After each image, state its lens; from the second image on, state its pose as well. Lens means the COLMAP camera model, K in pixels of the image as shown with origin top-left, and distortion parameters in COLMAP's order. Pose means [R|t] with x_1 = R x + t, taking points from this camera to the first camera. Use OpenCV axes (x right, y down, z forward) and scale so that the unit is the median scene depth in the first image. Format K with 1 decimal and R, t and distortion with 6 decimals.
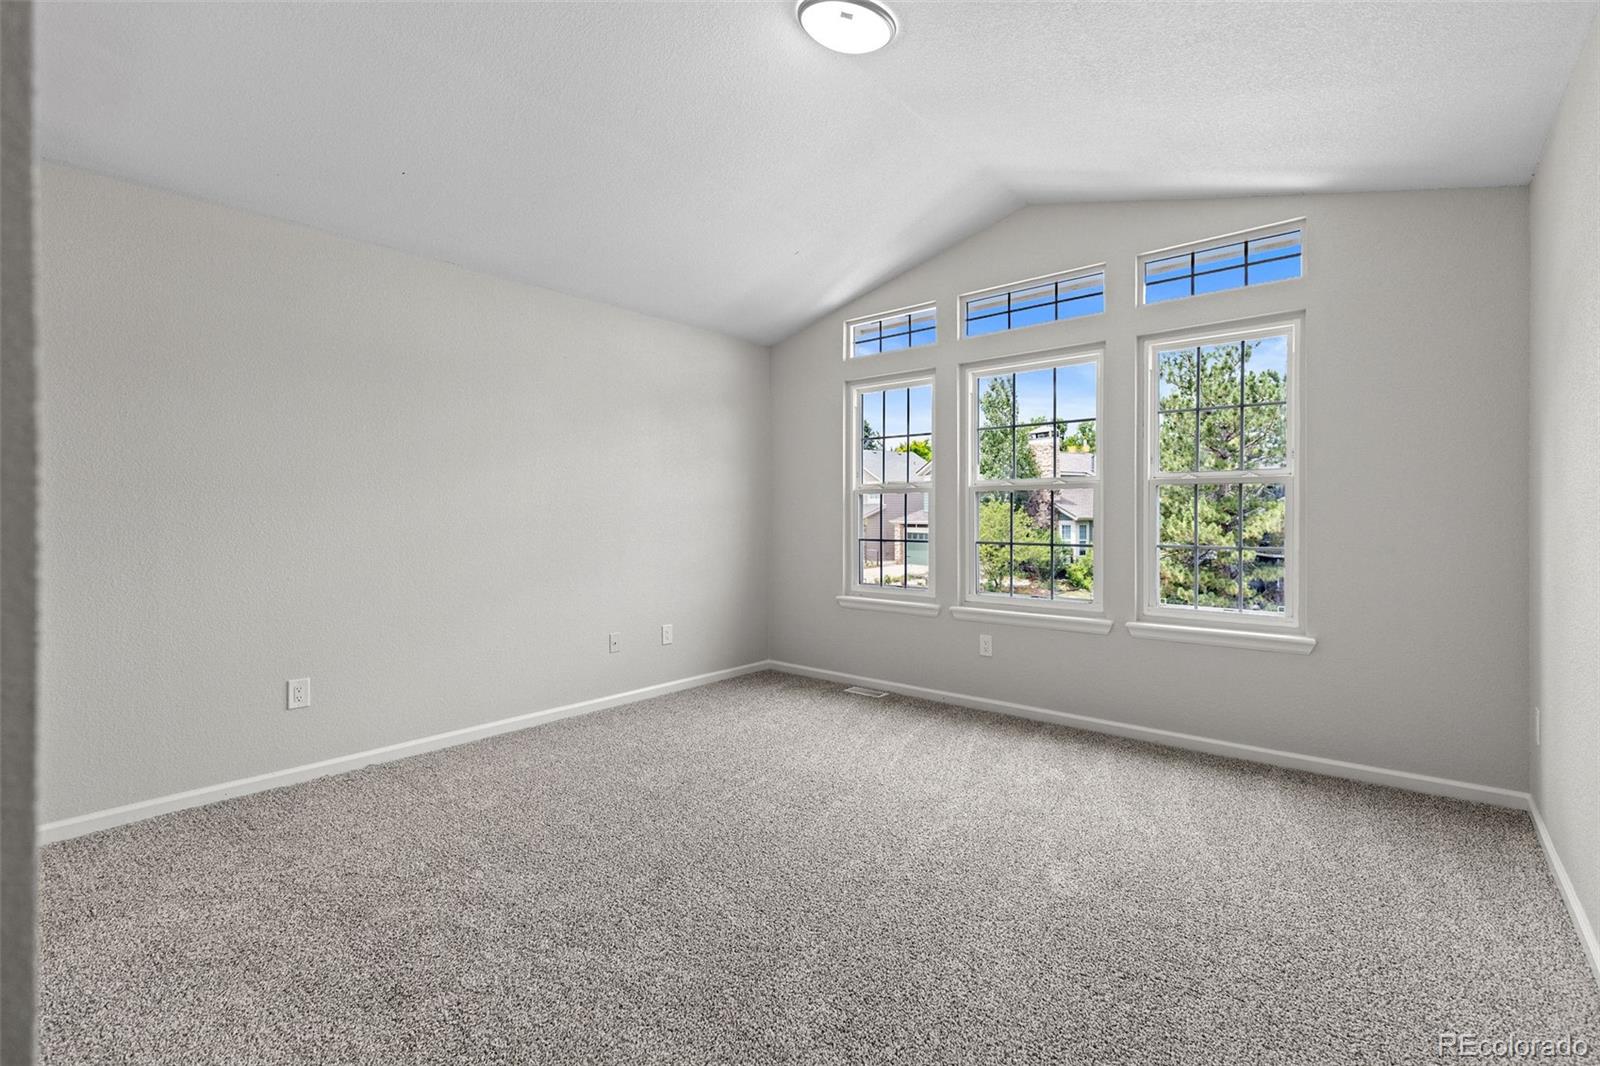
lens RADIAL K [[721.5, 0, 796.5], [0, 721.5, 524.4], [0, 0, 1]] dist [0.008328, -0.001636]
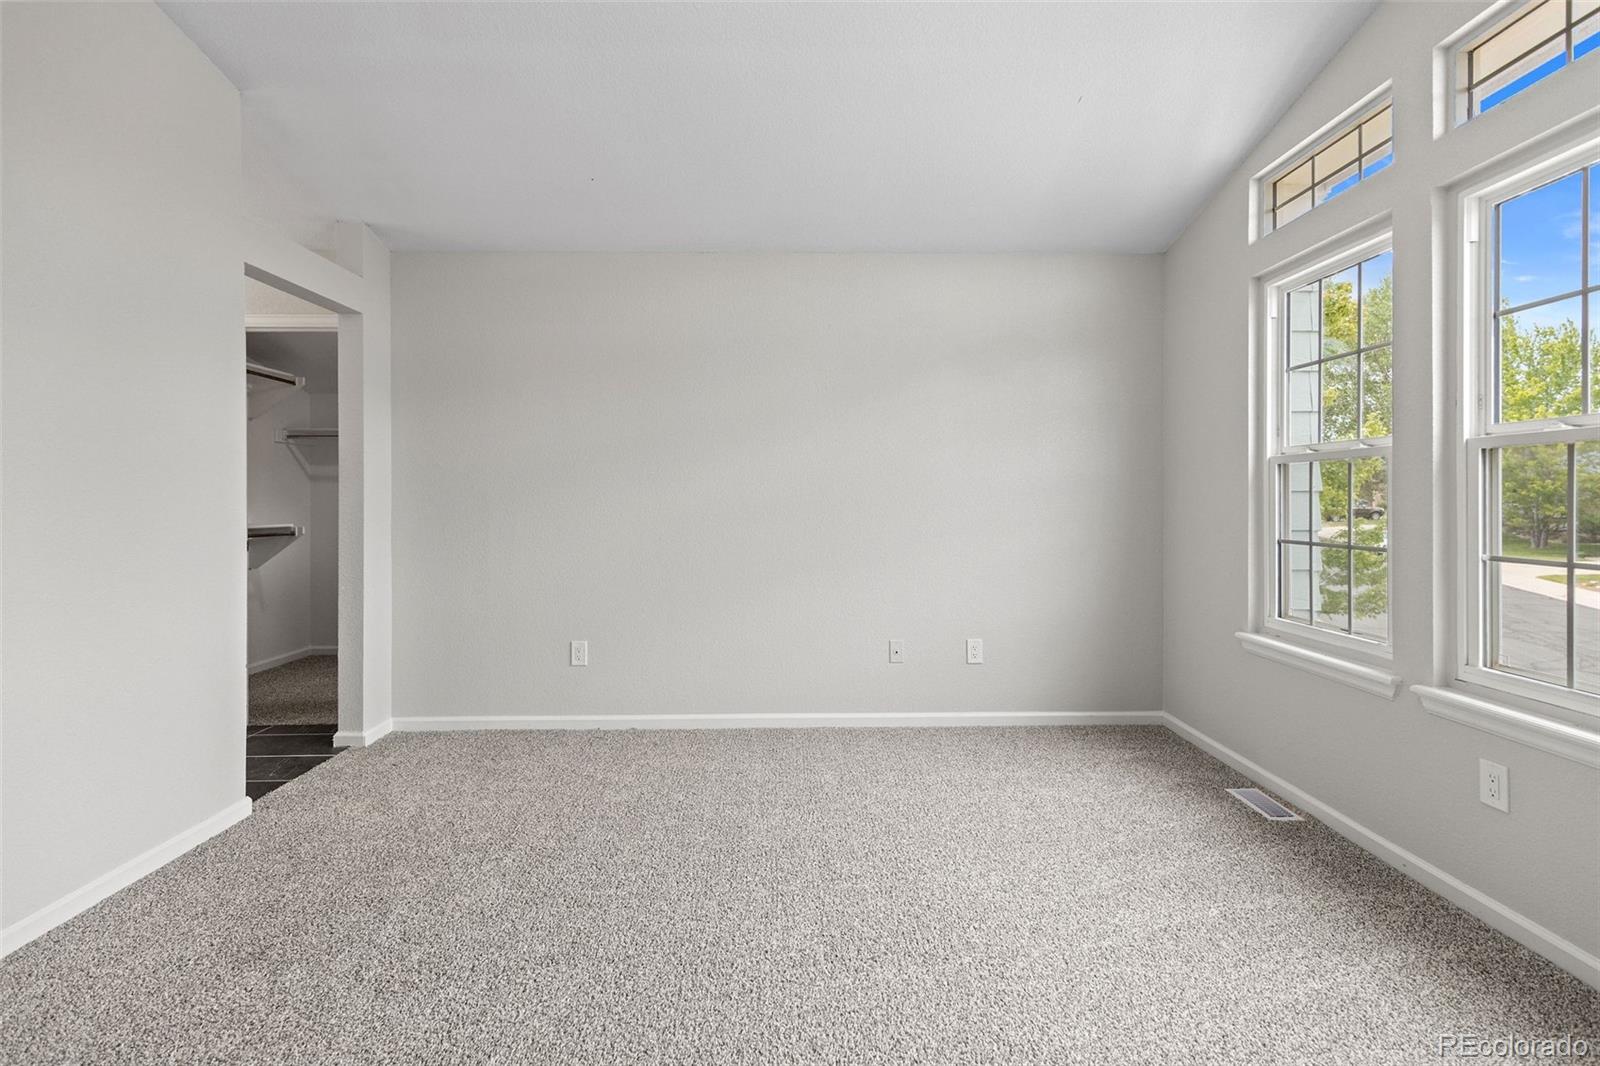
lens RADIAL K [[721.5, 0, 800.7], [0, 721.5, 505.5], [0, 0, 1]] dist [0.008328, -0.001636]
pose [[0.658908, 0.003164, -0.752217, 0.311452], [-0.005589, 0.999984, -0.000690, -0.006262], [0.752203, 0.004658, 0.658915, 0.357060]]
